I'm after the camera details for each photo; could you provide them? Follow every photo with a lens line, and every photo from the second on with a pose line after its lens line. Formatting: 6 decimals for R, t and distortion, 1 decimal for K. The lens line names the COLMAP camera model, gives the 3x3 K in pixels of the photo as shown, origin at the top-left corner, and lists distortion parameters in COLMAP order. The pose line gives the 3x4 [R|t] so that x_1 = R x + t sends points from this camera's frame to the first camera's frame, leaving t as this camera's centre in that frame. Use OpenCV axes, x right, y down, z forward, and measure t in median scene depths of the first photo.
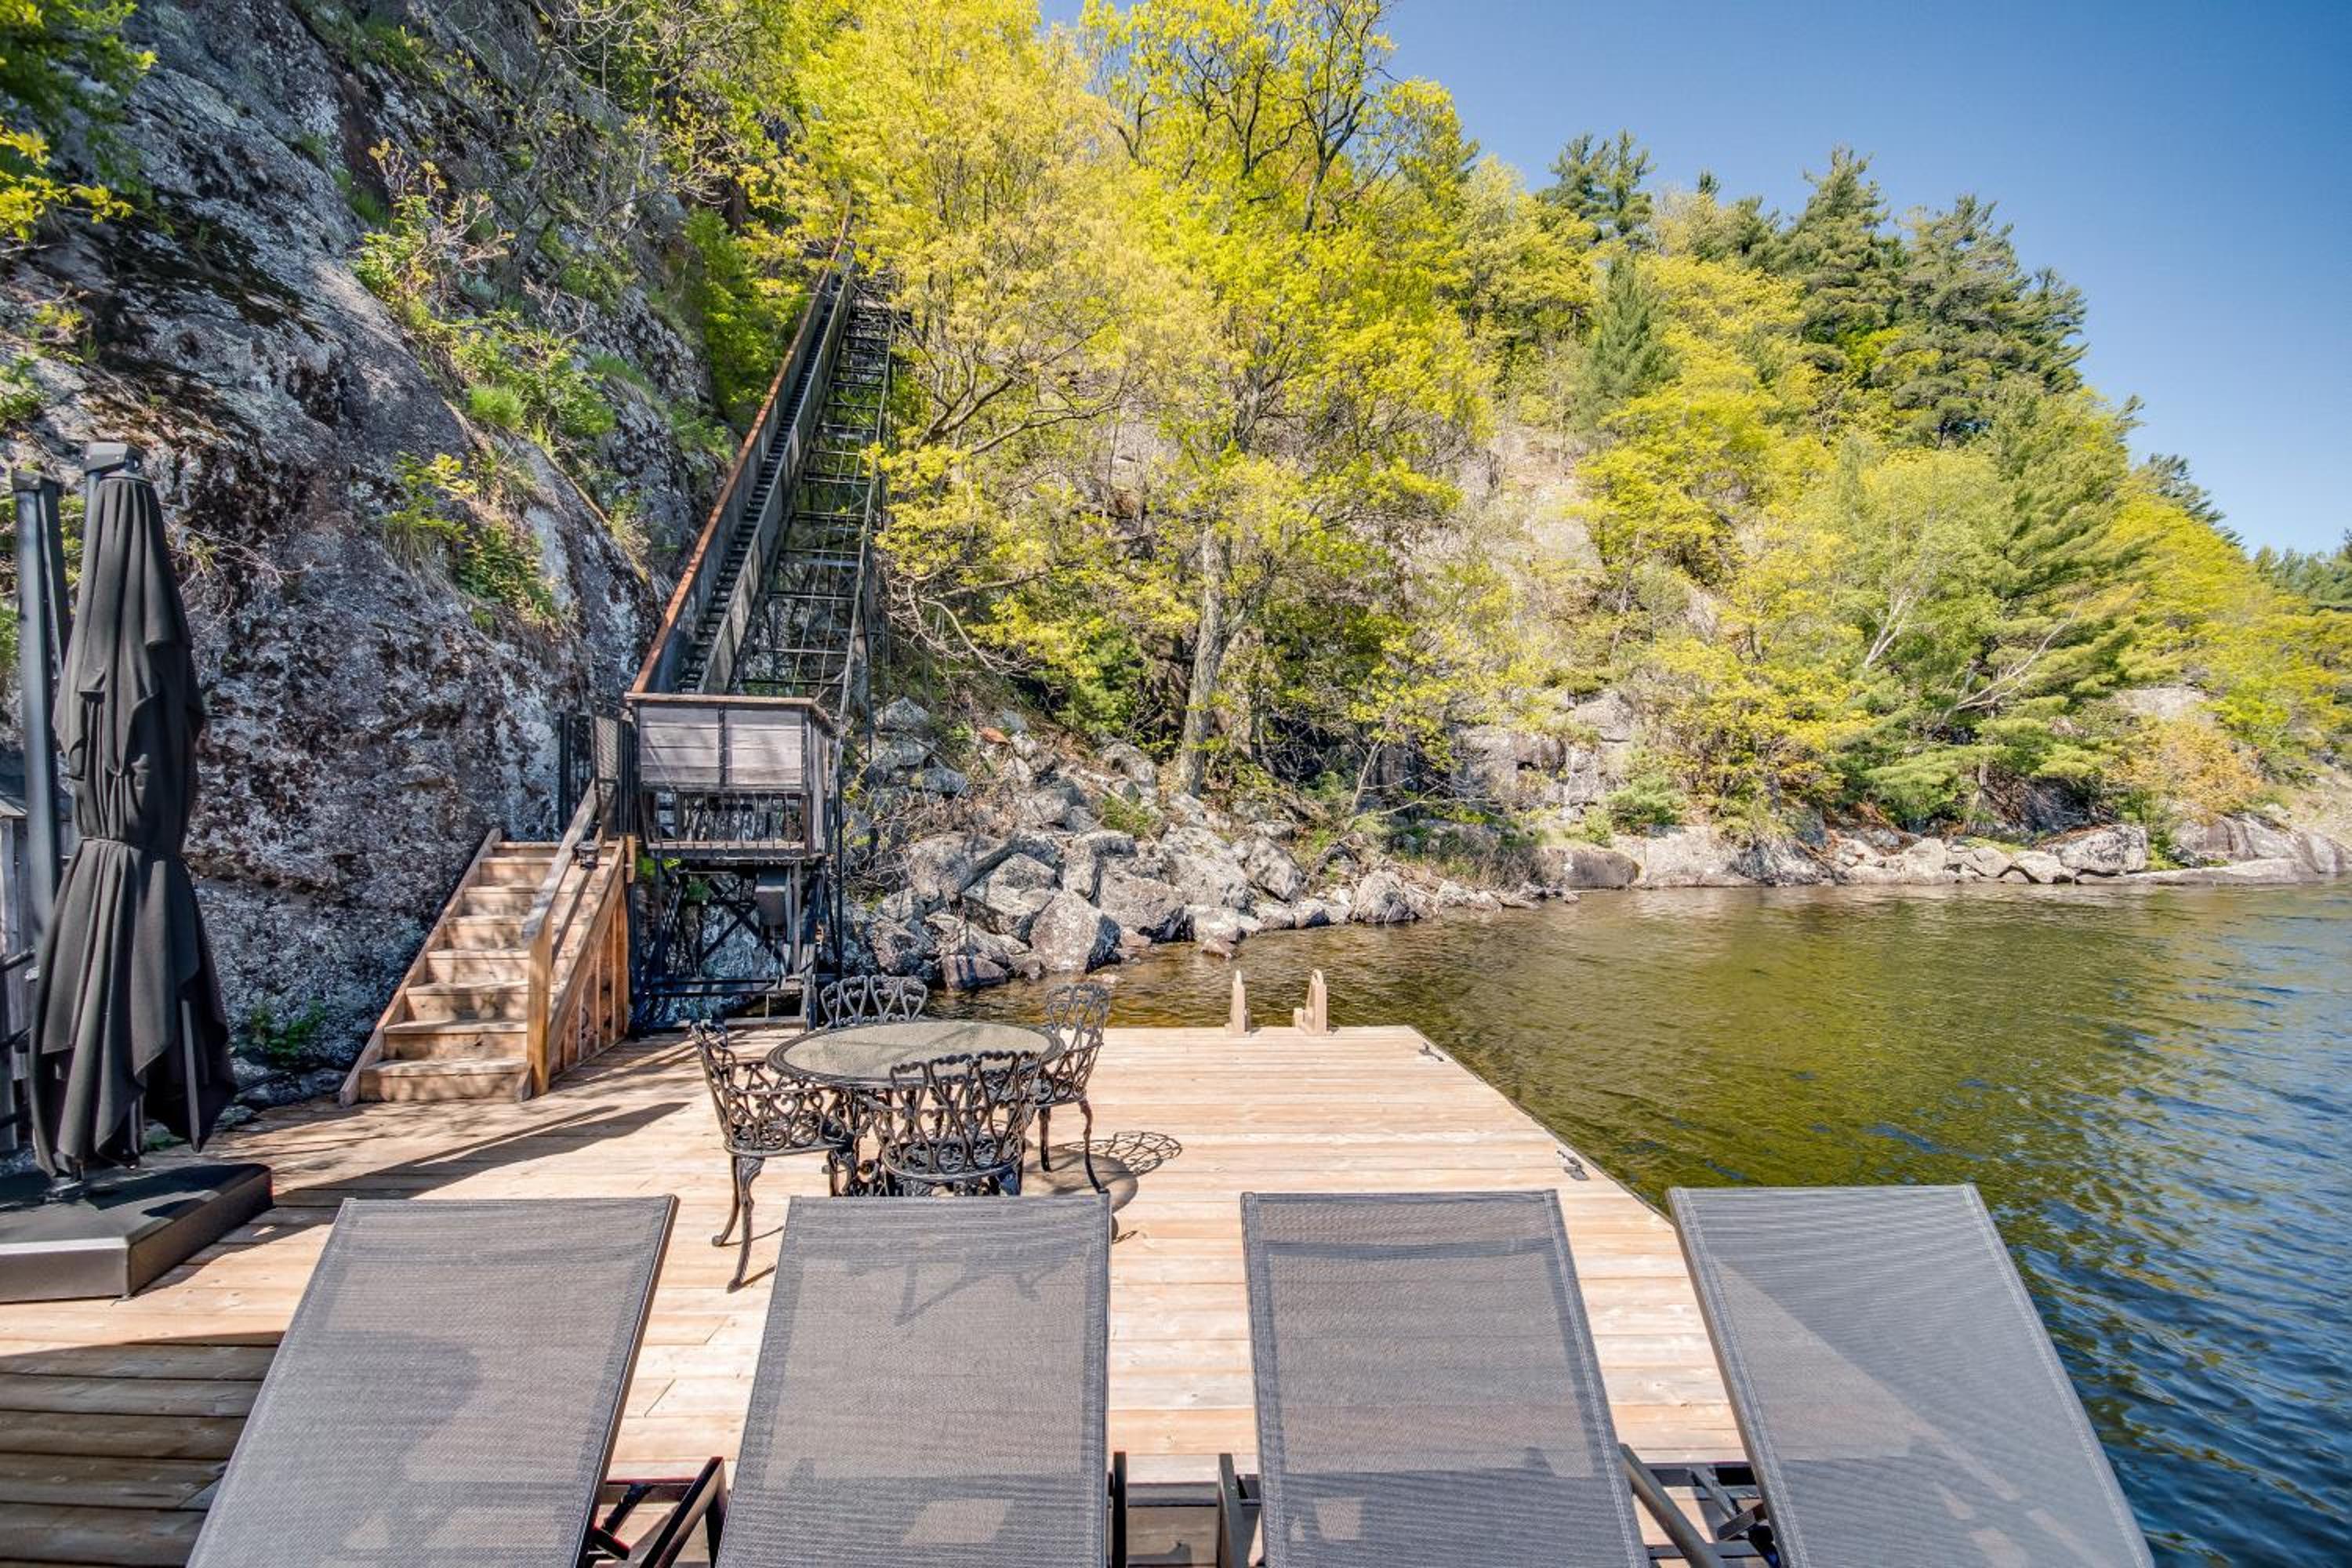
lens RADIAL K [[1066.9, 0, 1153.0], [0, 1066.9, 796.8], [0, 0, 1]] dist [0.000157, 0.000002]
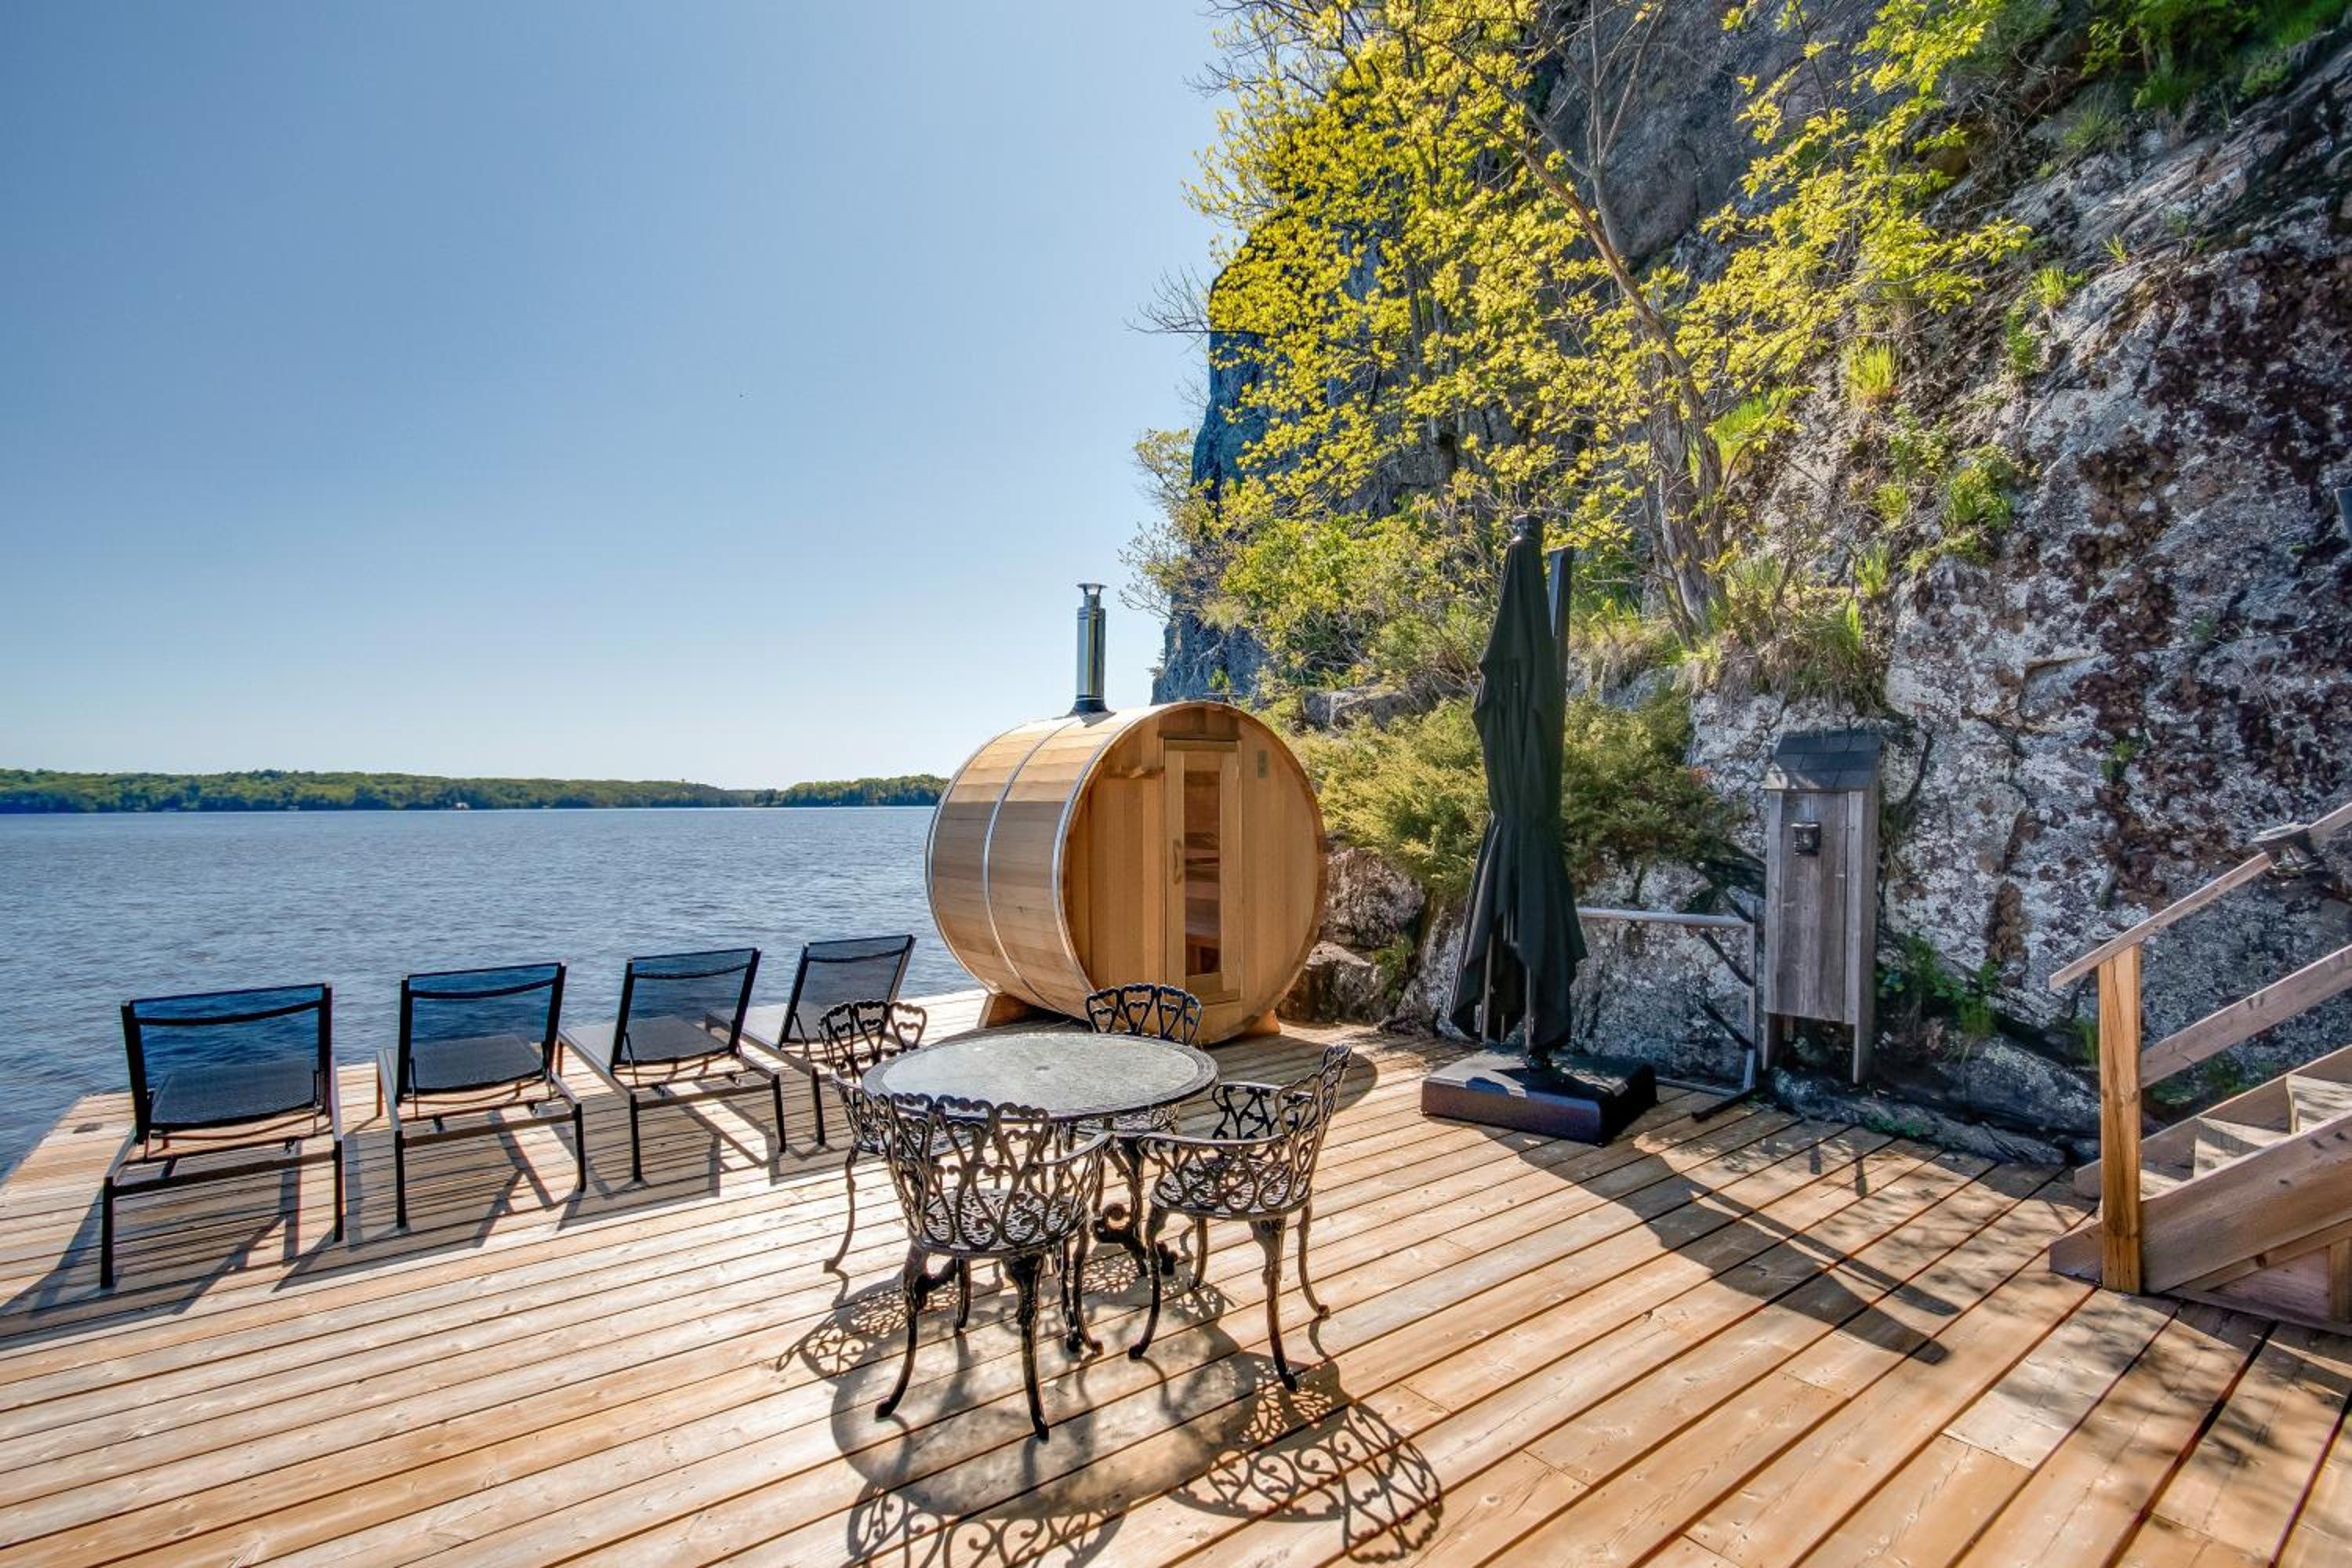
lens RADIAL K [[1066.9, 0, 1153.0], [0, 1066.9, 796.8], [0, 0, 1]] dist [0.000157, 0.000002]
pose [[-0.806017, 0.003875, -0.591879, 0.070630], [0.027123, 0.999170, -0.030395, 0.016785], [0.591270, -0.040552, -0.805453, 0.596947]]
